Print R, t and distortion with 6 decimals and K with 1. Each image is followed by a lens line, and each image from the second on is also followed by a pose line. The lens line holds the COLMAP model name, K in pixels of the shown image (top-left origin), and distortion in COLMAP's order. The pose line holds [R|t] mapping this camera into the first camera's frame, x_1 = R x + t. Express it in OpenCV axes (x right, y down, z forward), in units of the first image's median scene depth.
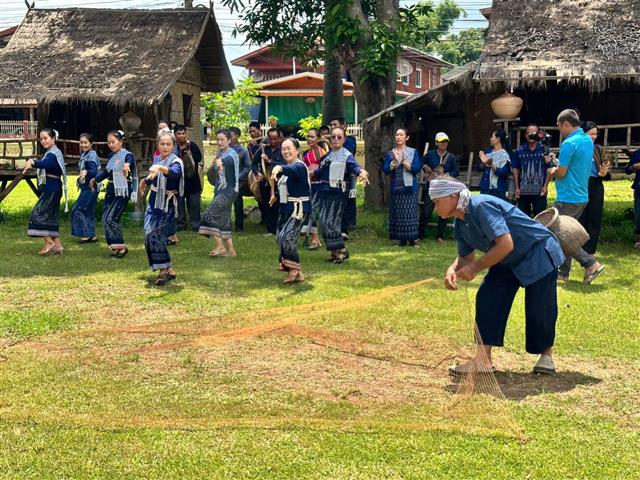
lens RADIAL K [[895.7, 0, 328.2], [0, 895.7, 240.3], [0, 0, 1]] dist [0.210055, -0.441396]
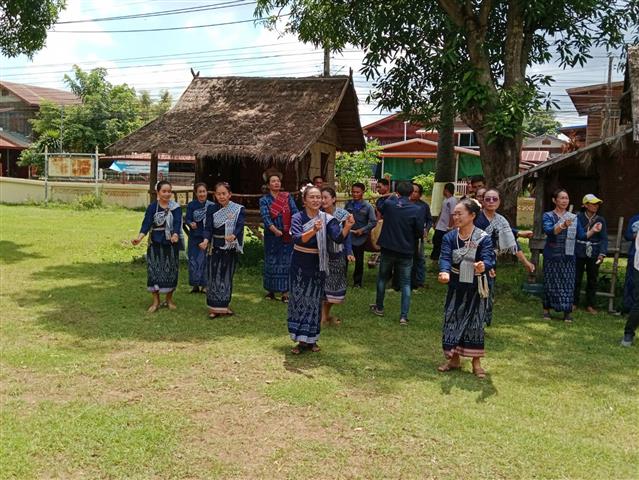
lens RADIAL K [[658.4, 0, 324.5], [0, 658.4, 244.2], [0, 0, 1]] dist [0.124905, -0.278876]
pose [[0.989392, 0.040947, -0.139377, -0.041067], [-0.044963, 0.998656, -0.025789, -0.029714], [0.138134, 0.031782, 0.989904, 0.212875]]
